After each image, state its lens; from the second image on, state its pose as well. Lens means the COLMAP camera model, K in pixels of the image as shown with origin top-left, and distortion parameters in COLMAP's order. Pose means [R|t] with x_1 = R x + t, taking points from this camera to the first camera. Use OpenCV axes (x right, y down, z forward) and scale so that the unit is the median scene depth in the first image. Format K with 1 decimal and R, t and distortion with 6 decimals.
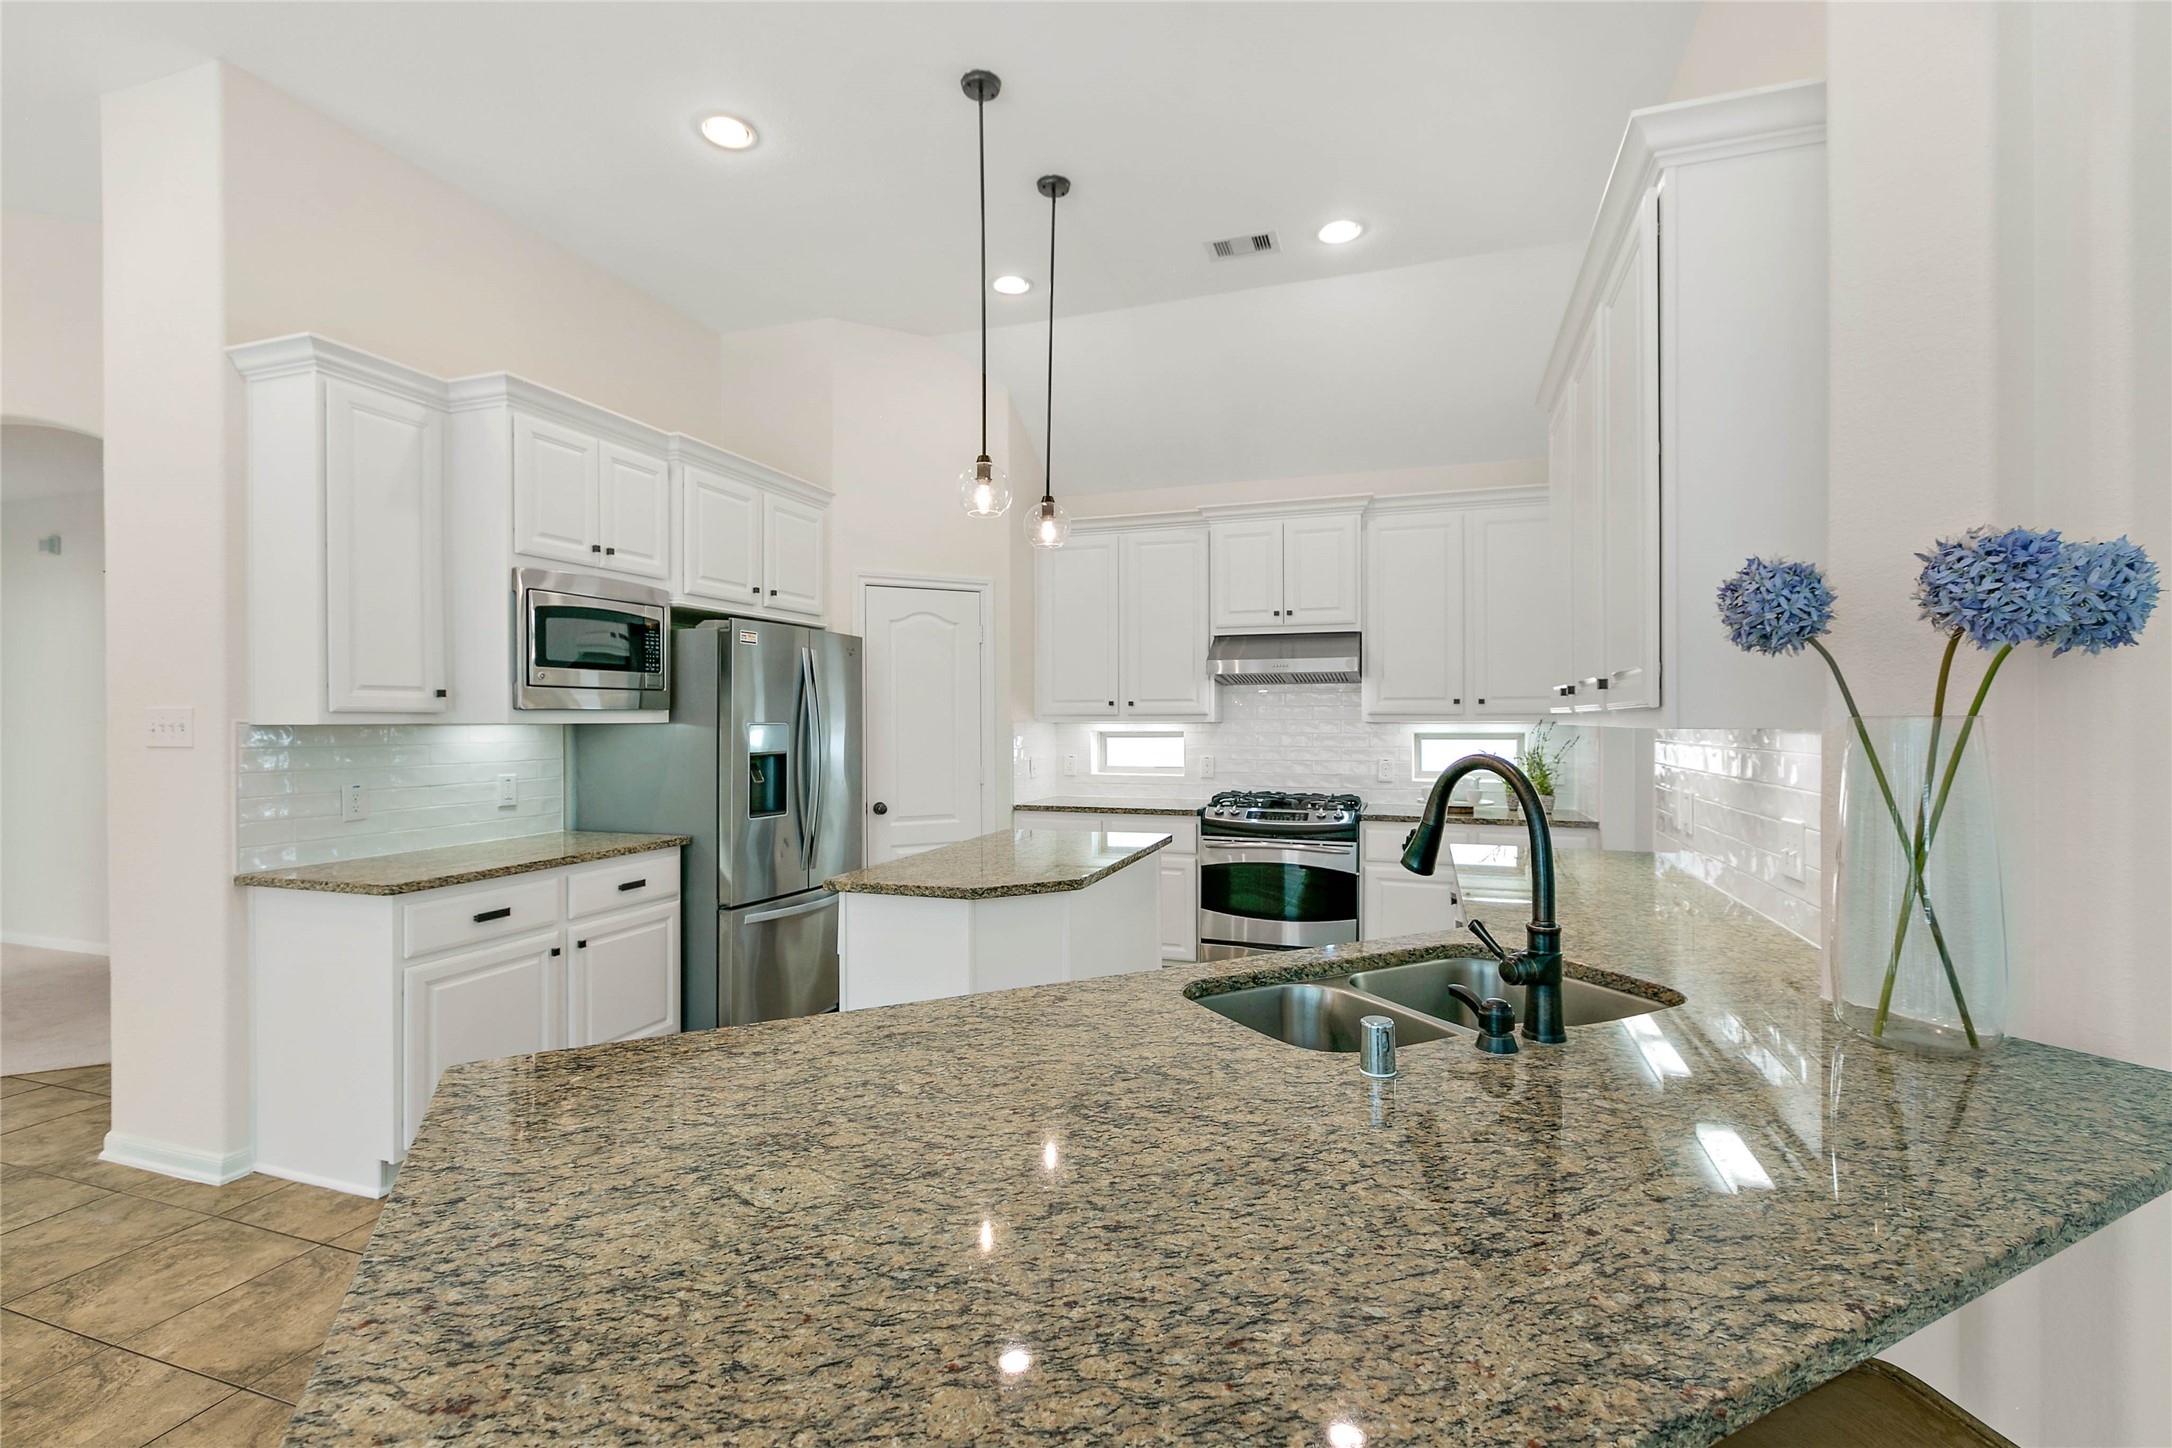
lens RADIAL K [[968.2, 0, 1086.0], [0, 968.2, 722.6], [0, 0, 1]] dist [-0.012935, -0.000464]
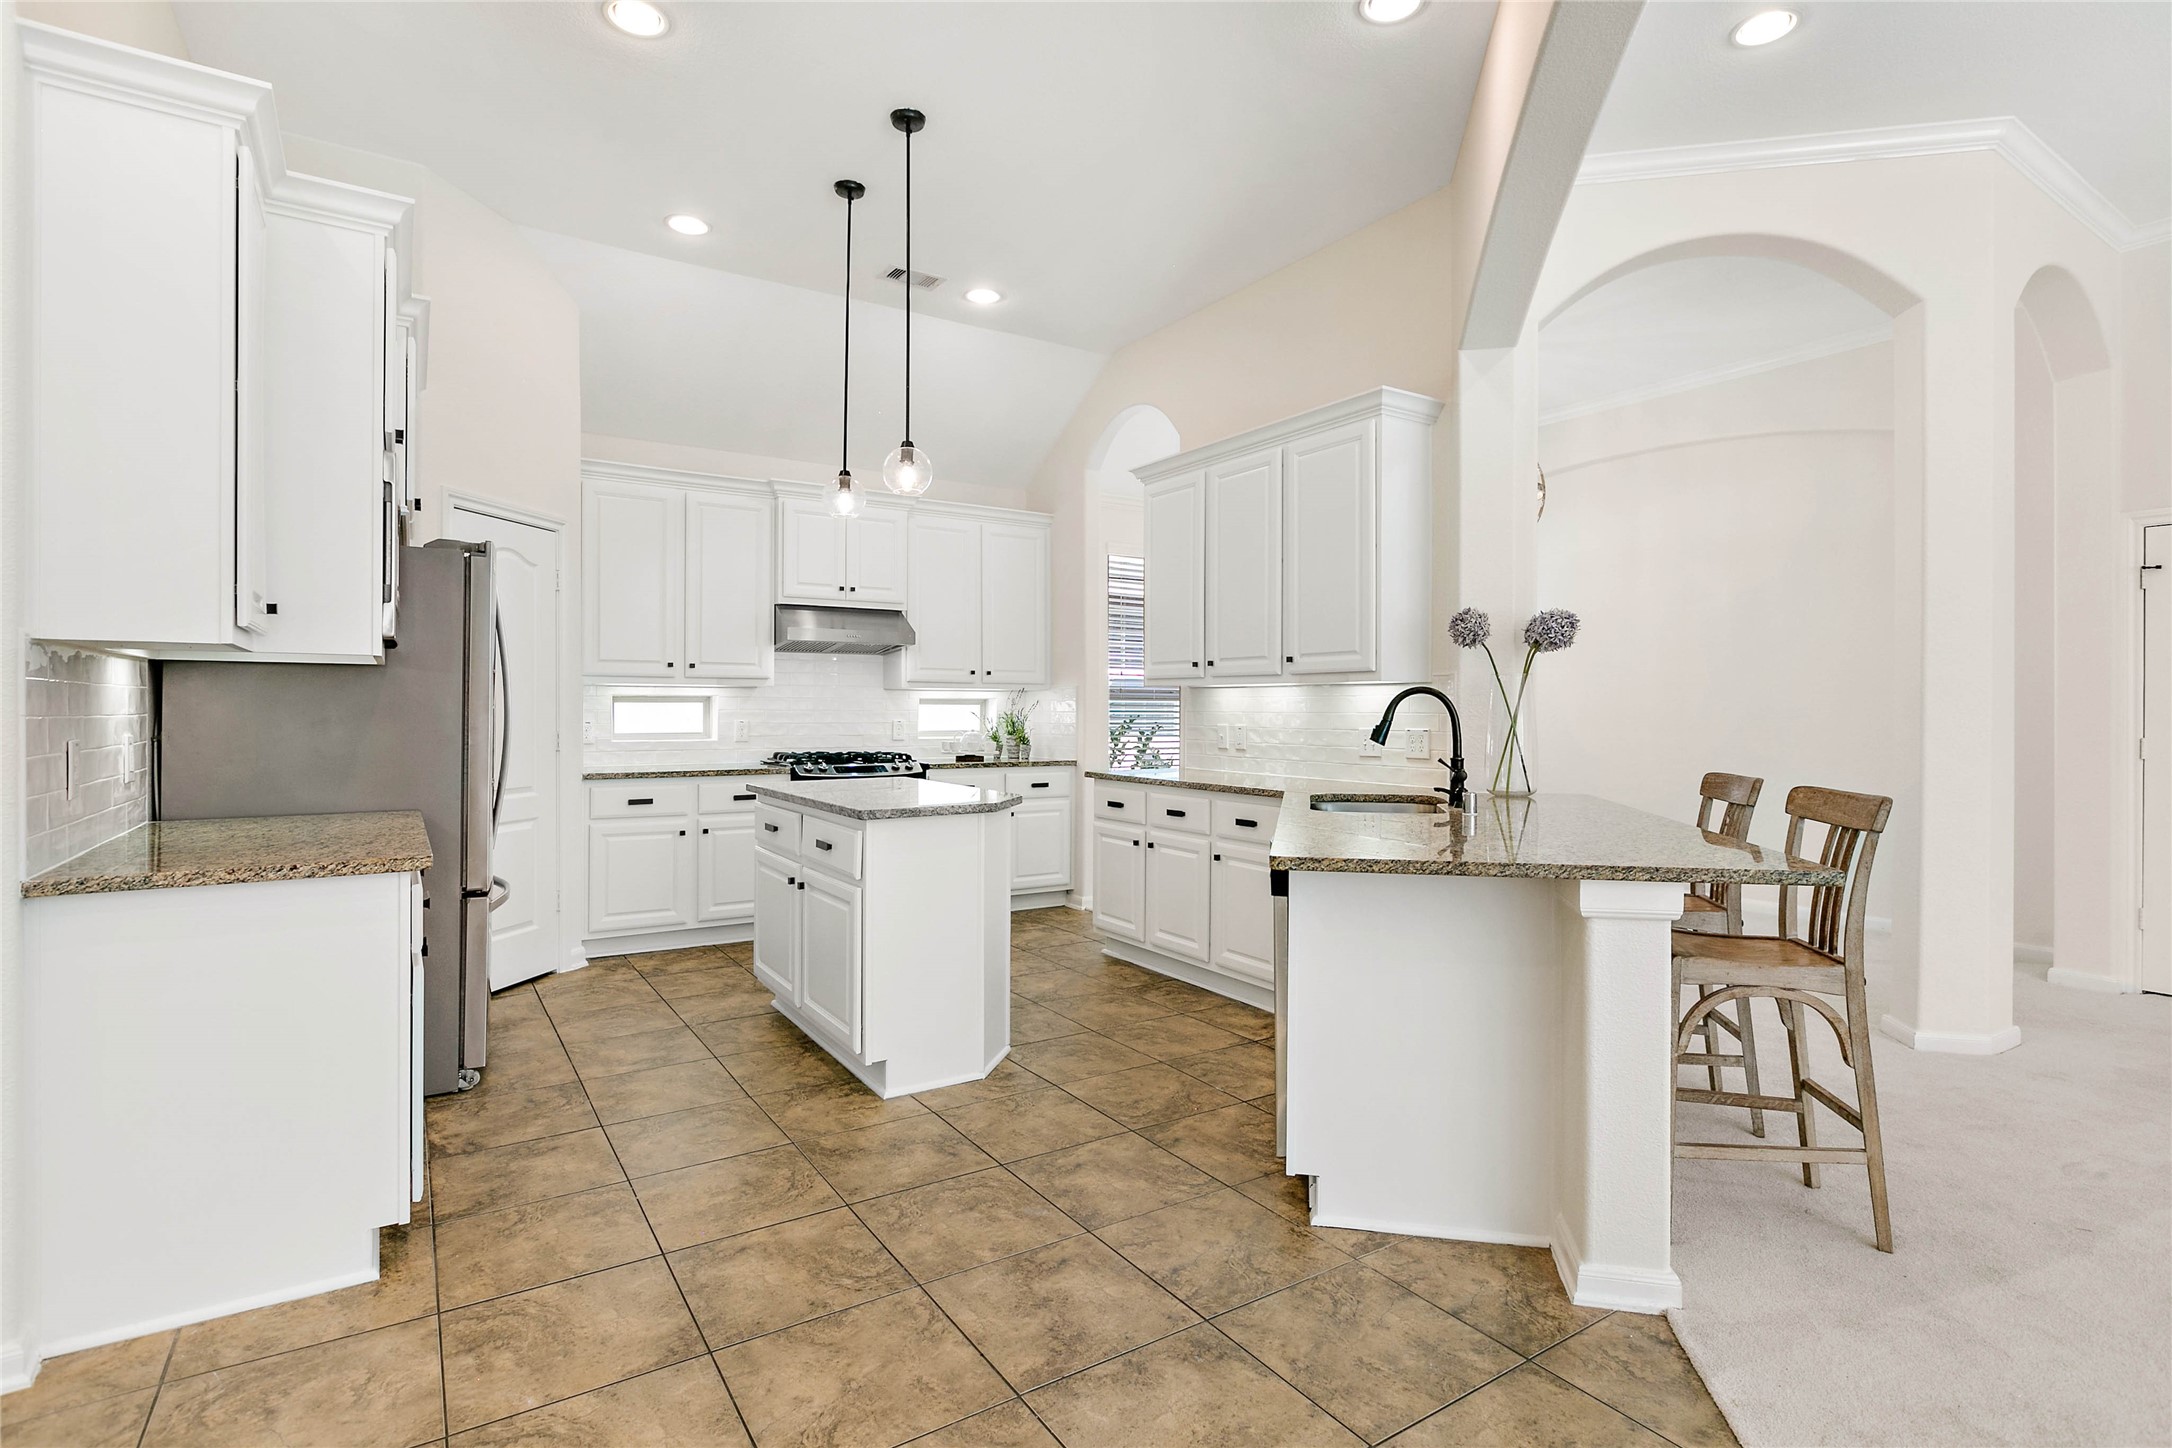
lens RADIAL K [[1068.6, 0, 1091.5], [0, 1068.6, 714.4], [0, 0, 1]] dist [-0.003479, -0.001449]
pose [[0.610502, 0.000949, 0.792014, -0.769682], [-0.002777, 0.999996, 0.000942, 0.037671], [-0.792010, -0.002774, 0.610502, 0.033353]]
